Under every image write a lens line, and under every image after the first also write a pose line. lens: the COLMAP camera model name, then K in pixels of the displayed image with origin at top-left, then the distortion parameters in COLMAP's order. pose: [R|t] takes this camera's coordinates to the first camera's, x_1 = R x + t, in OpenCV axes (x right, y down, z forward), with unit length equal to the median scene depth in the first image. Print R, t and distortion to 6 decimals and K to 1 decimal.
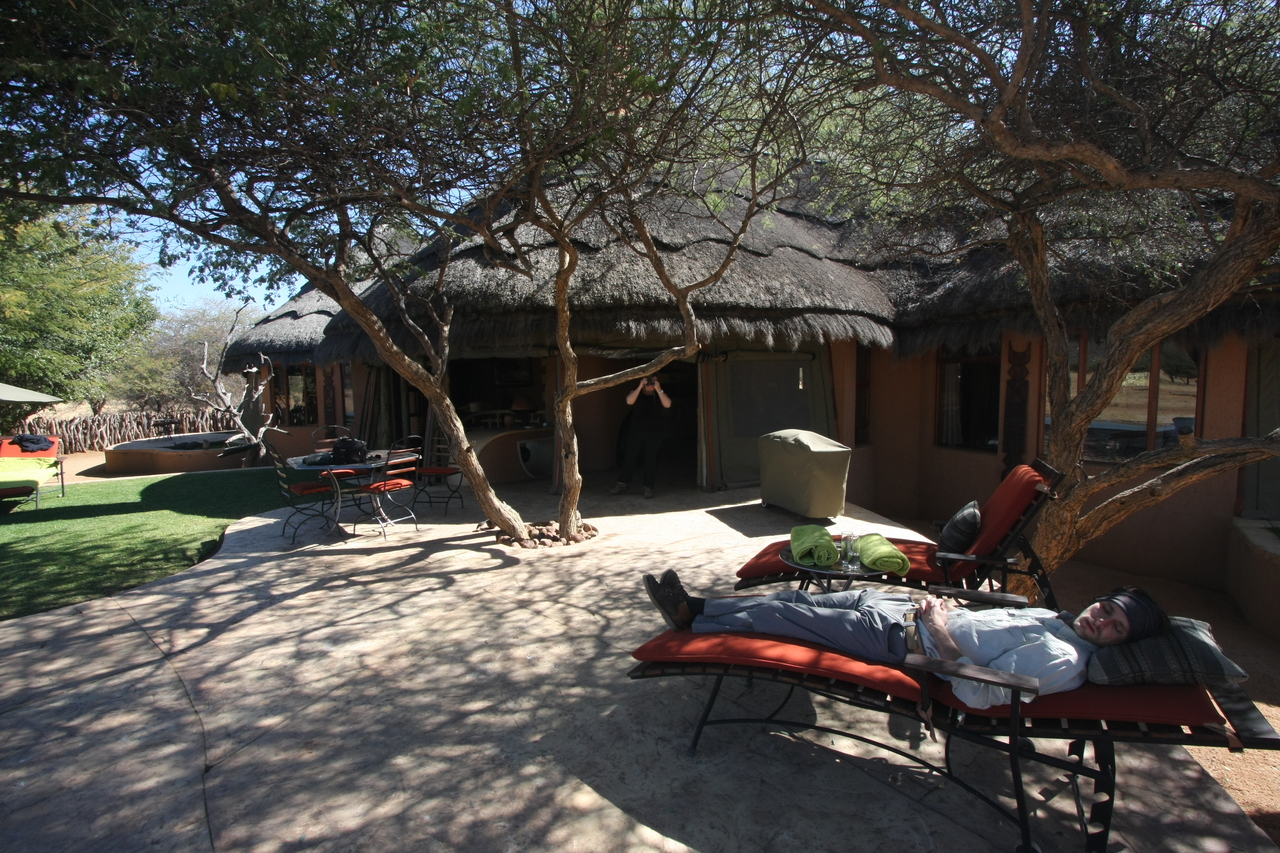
lens RADIAL K [[539.7, 0, 640.0], [0, 539.7, 426.5], [0, 0, 1]] dist [-0.000110, -0.000426]
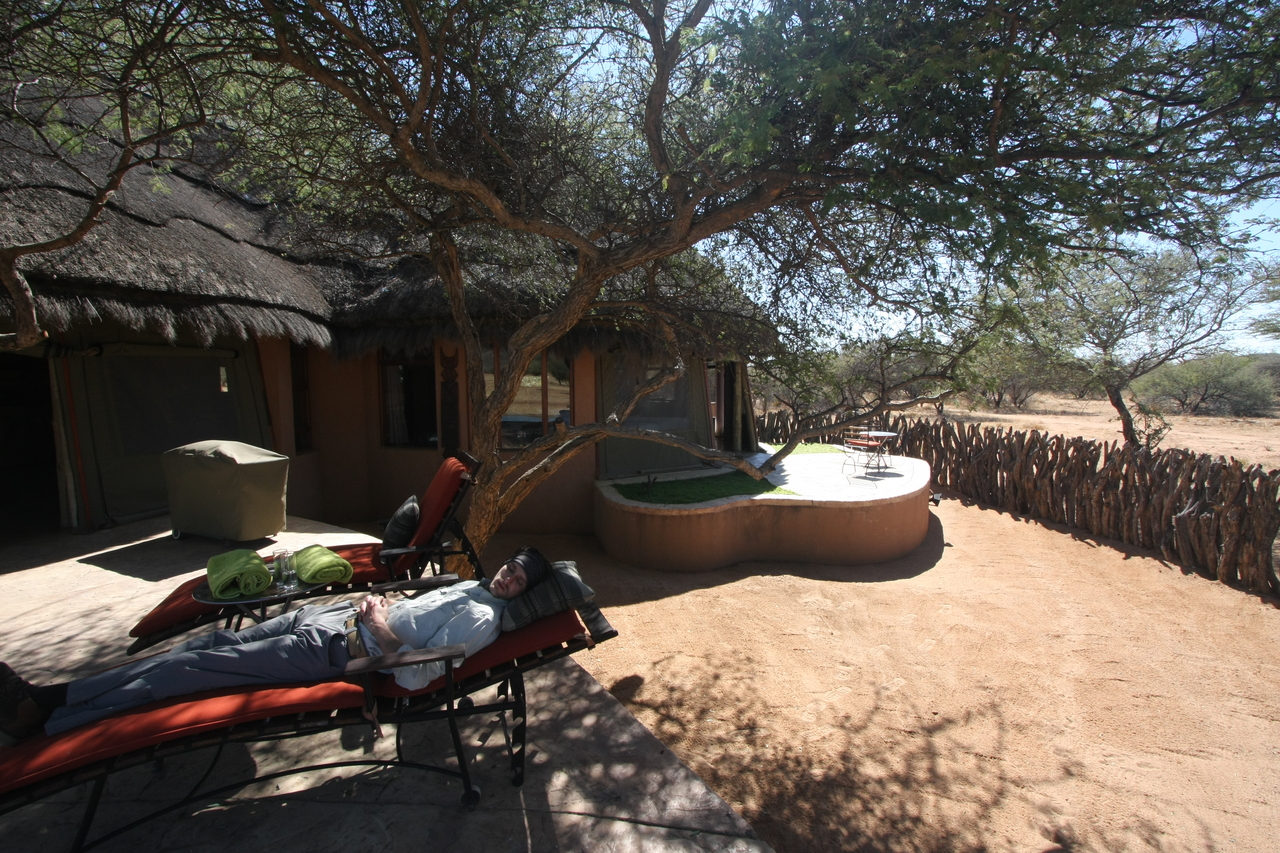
lens RADIAL K [[539.7, 0, 640.0], [0, 539.7, 426.5], [0, 0, 1]] dist [-0.000110, -0.000426]
pose [[0.707309, -0.057763, 0.704540, 0.187784], [0.057959, 0.998039, 0.023639, 0.002932], [-0.704524, 0.024114, 0.709270, -0.070721]]
